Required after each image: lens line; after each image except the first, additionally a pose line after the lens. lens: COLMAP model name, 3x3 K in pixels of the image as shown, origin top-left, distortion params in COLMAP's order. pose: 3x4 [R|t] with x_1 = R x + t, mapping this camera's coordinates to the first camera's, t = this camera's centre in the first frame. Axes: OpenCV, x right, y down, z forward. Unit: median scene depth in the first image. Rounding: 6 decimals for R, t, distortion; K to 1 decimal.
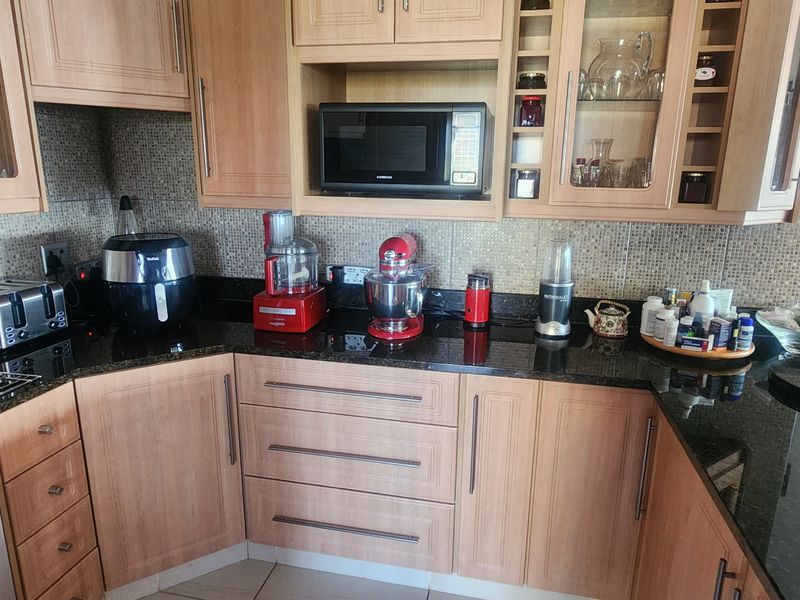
lens RADIAL K [[528.8, 0, 401.6], [0, 528.8, 296.0], [0, 0, 1]] dist [0.004297, -0.001855]
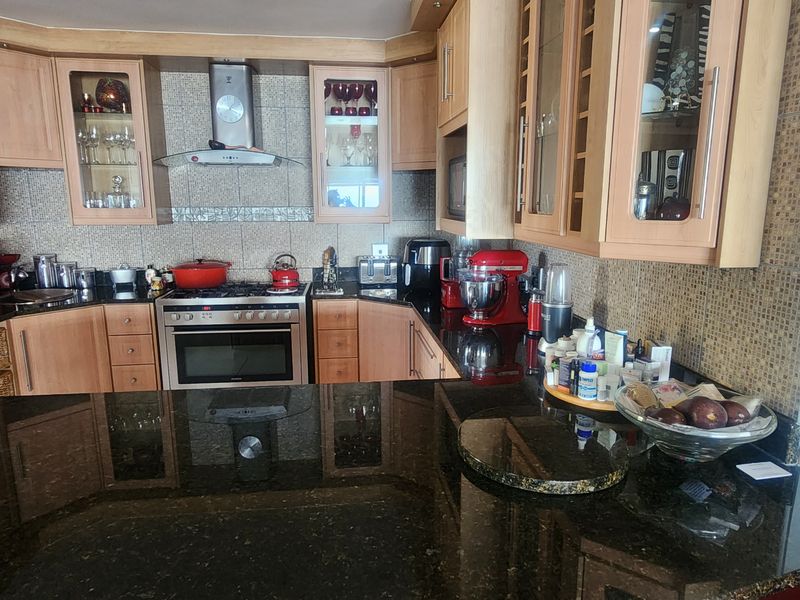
lens RADIAL K [[528.8, 0, 400.6], [0, 528.8, 302.6], [0, 0, 1]] dist [0.004297, -0.001855]
pose [[0.320150, 0.163938, -0.933075, 1.187649], [-0.210141, 0.972667, 0.098792, -0.067279], [0.923767, 0.164449, 0.345849, 0.345746]]
